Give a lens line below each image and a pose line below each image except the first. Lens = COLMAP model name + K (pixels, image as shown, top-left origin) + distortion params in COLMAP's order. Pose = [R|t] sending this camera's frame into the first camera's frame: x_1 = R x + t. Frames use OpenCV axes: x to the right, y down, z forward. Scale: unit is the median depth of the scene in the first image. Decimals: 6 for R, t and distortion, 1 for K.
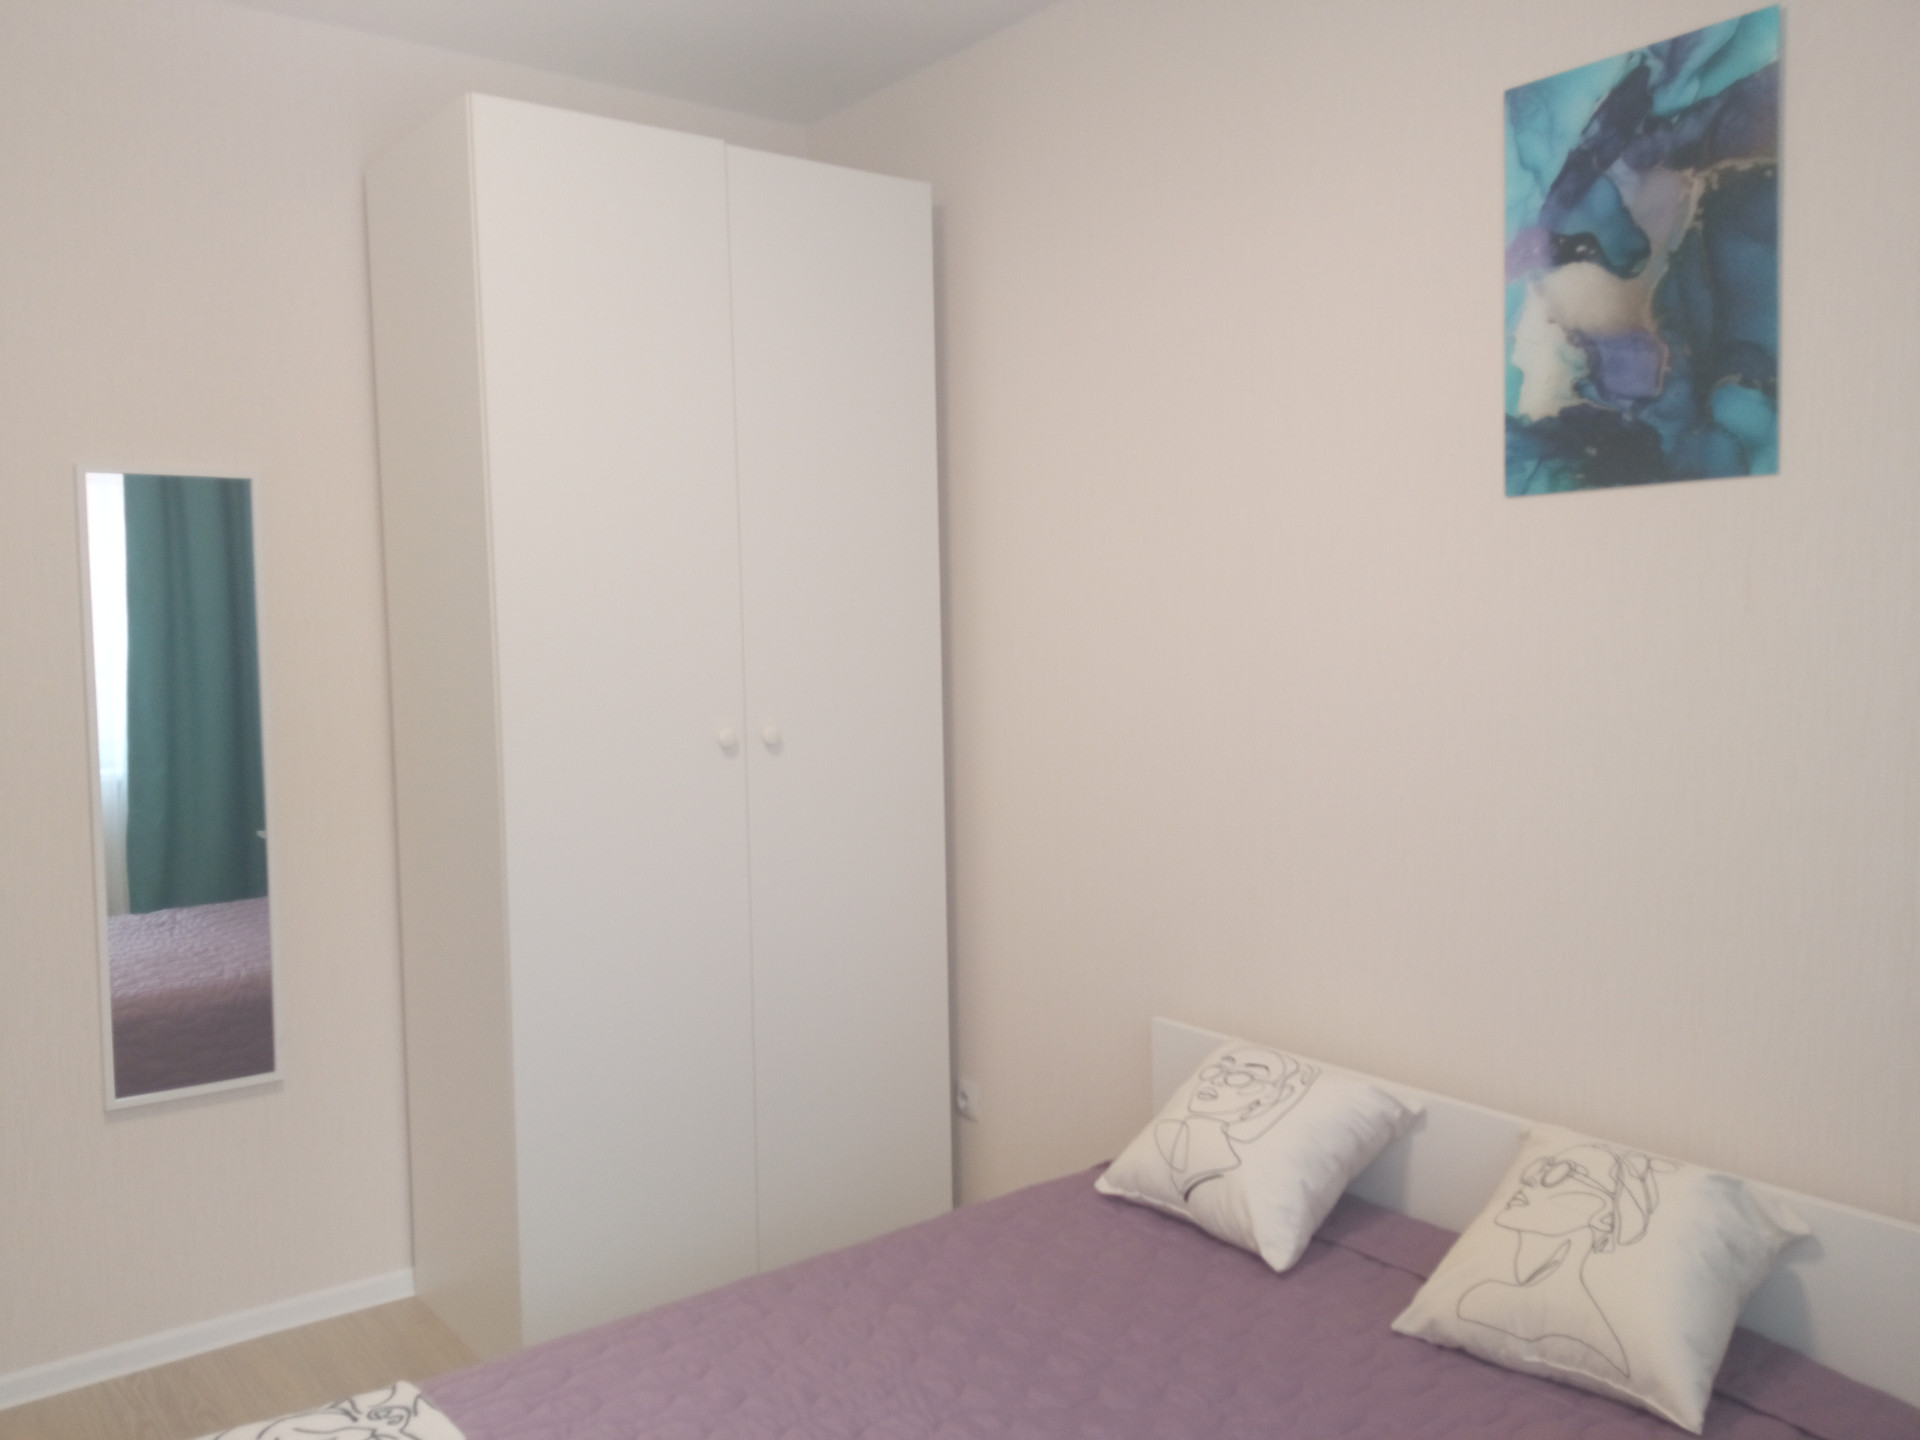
lens RADIAL K [[1528.0, 0, 956.7], [0, 1528.0, 713.2], [0, 0, 1]] dist [0.100511, -0.184008]
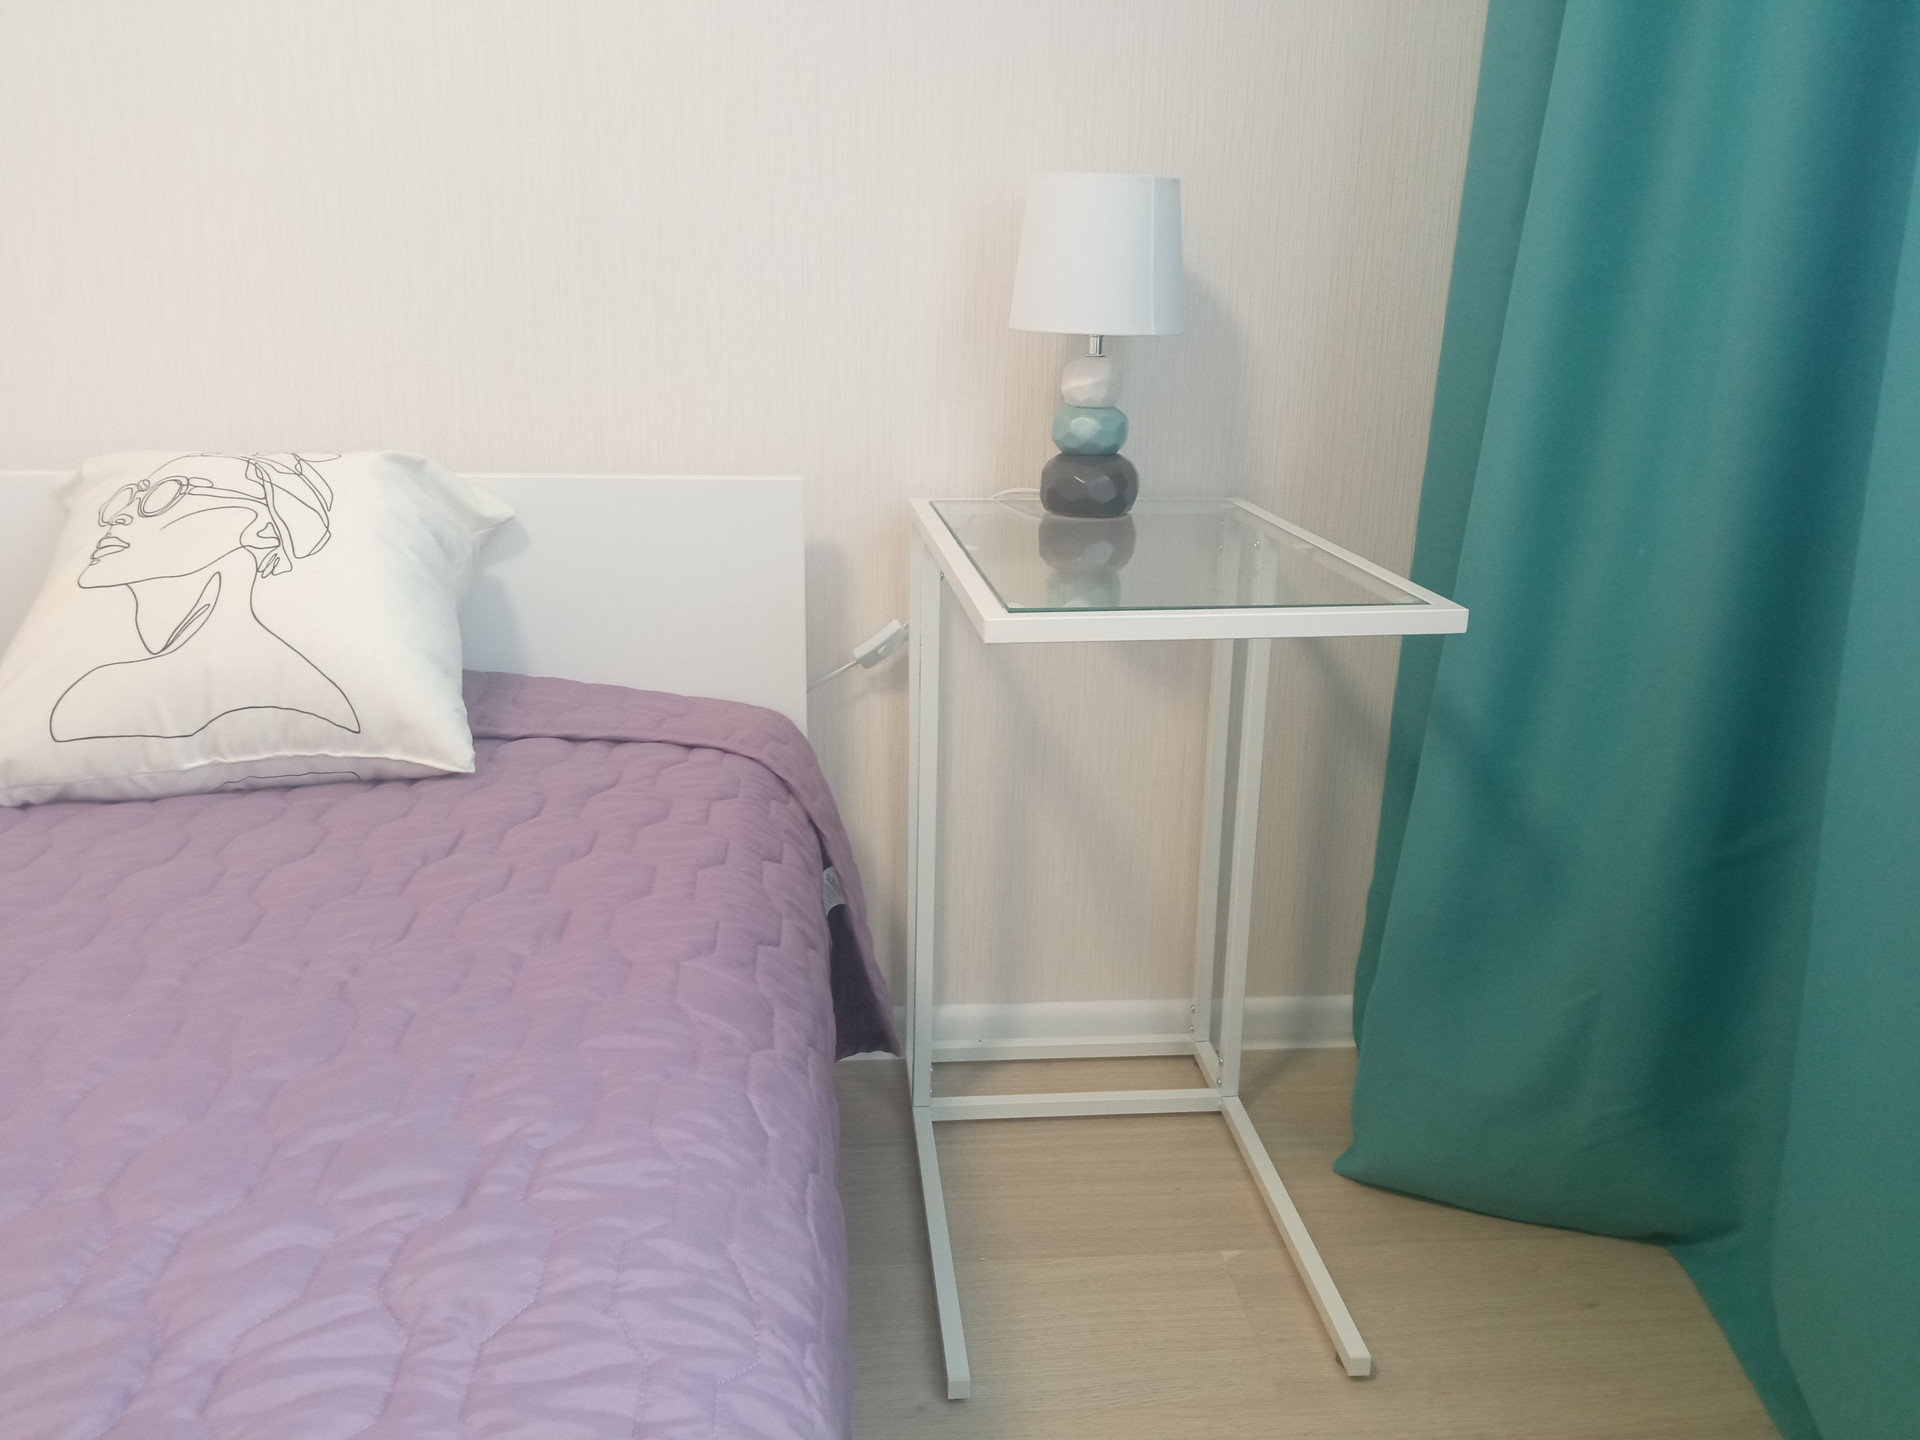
lens RADIAL K [[1536.1, 0, 936.9], [0, 1536.1, 718.7], [0, 0, 1]] dist [0.102429, -0.201328]
pose [[0.528922, -0.224907, 0.818327, 0.014275], [0.017566, 0.966940, 0.254398, 0.225874], [-0.848489, -0.120182, 0.515386, 0.387266]]
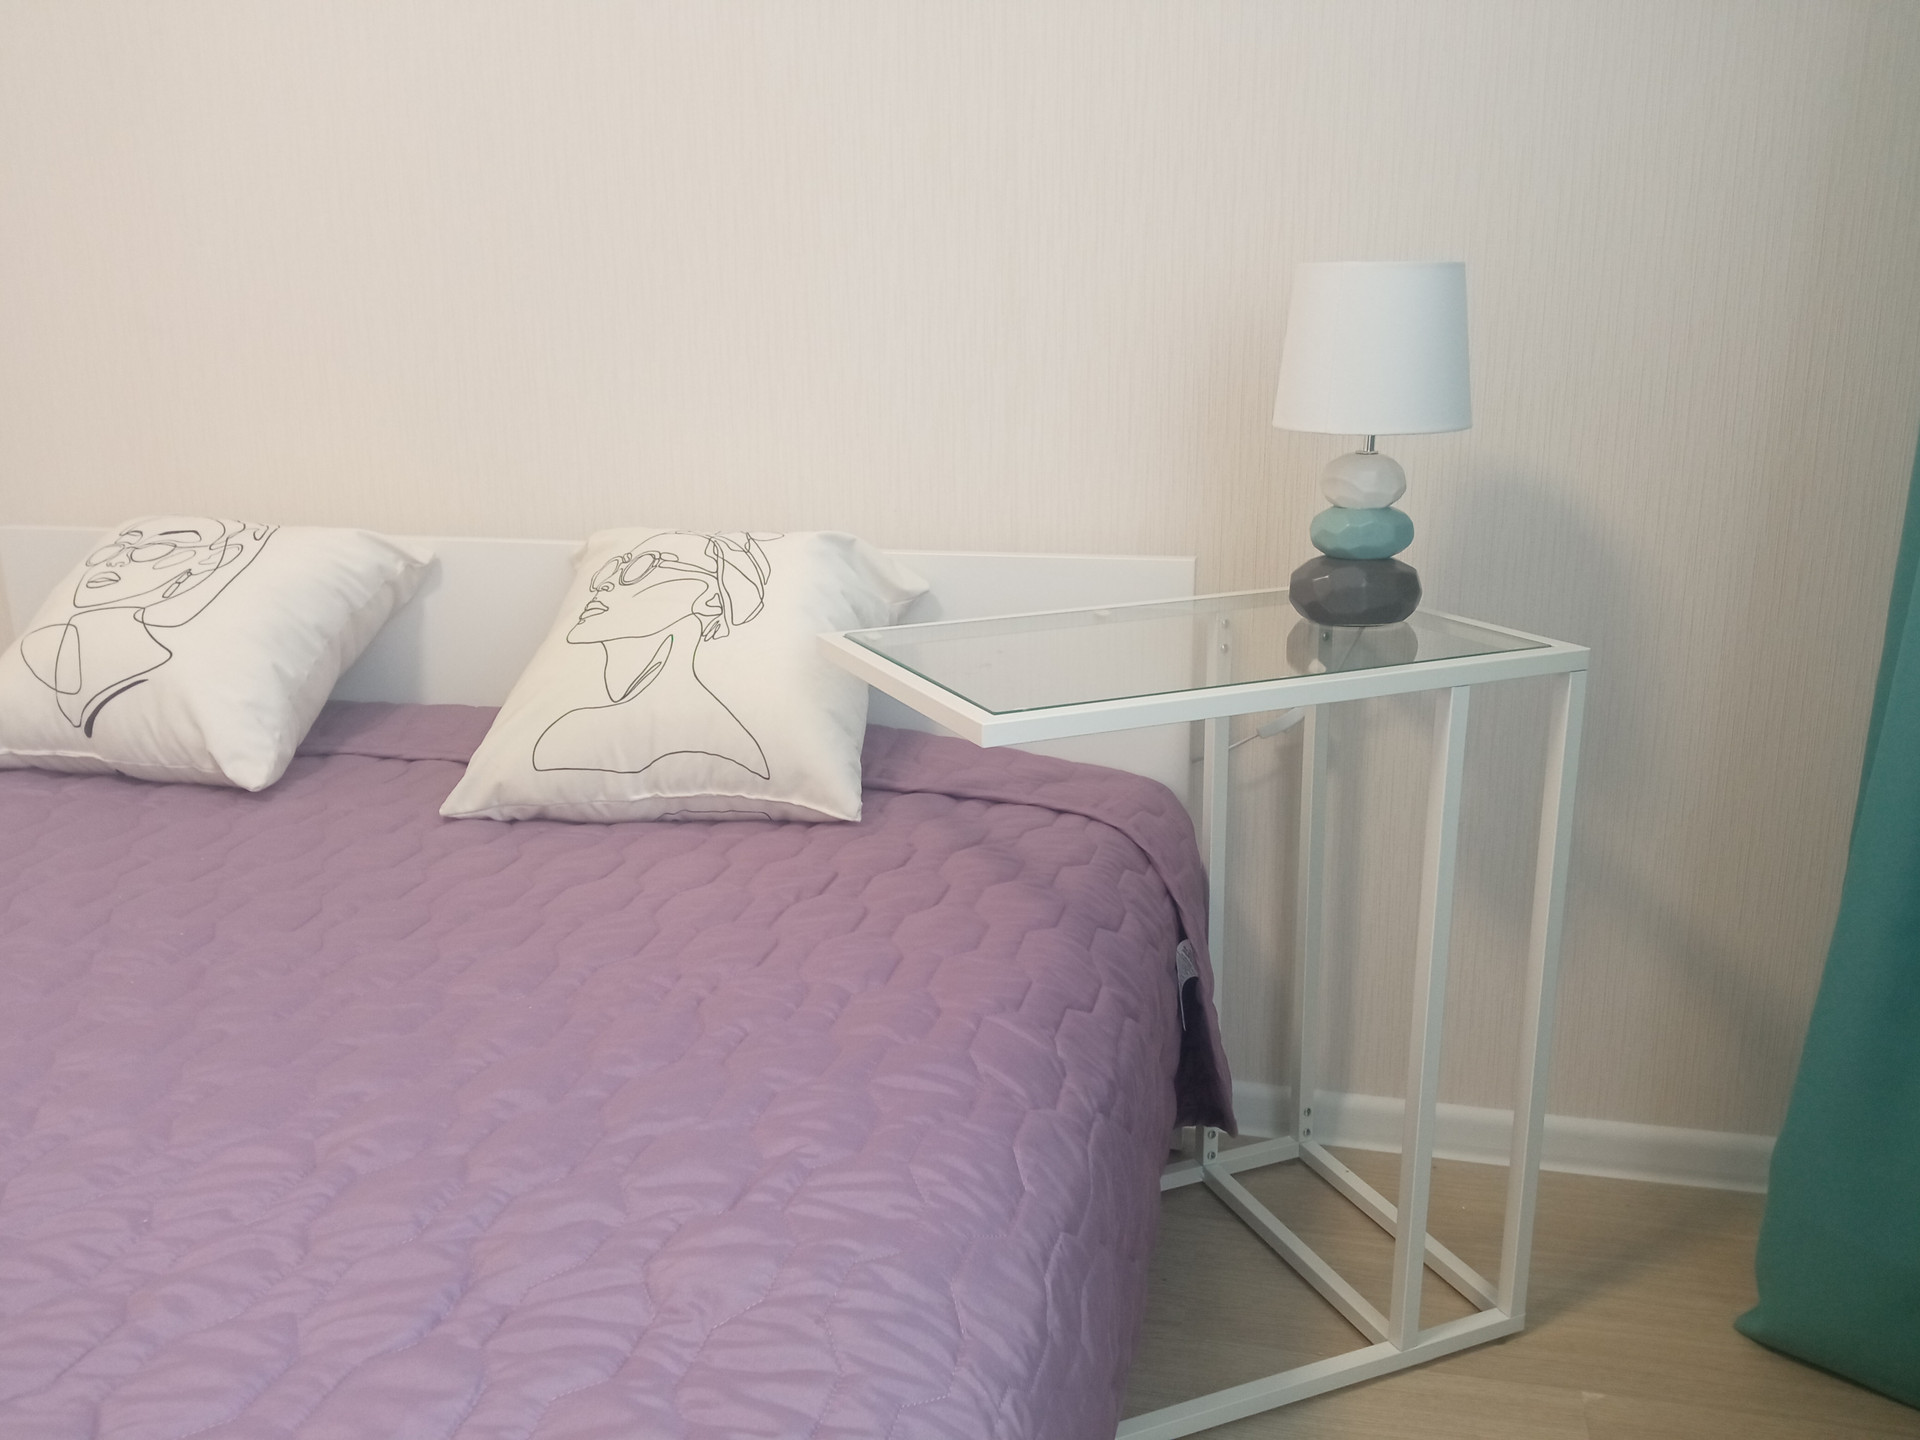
lens RADIAL K [[1528.0, 0, 956.7], [0, 1528.0, 713.2], [0, 0, 1]] dist [0.100511, -0.184008]
pose [[0.774701, -0.159003, 0.612010, 0.040007], [0.032947, 0.976704, 0.212047, 0.210430], [-0.631469, -0.144109, 0.761892, 0.321182]]
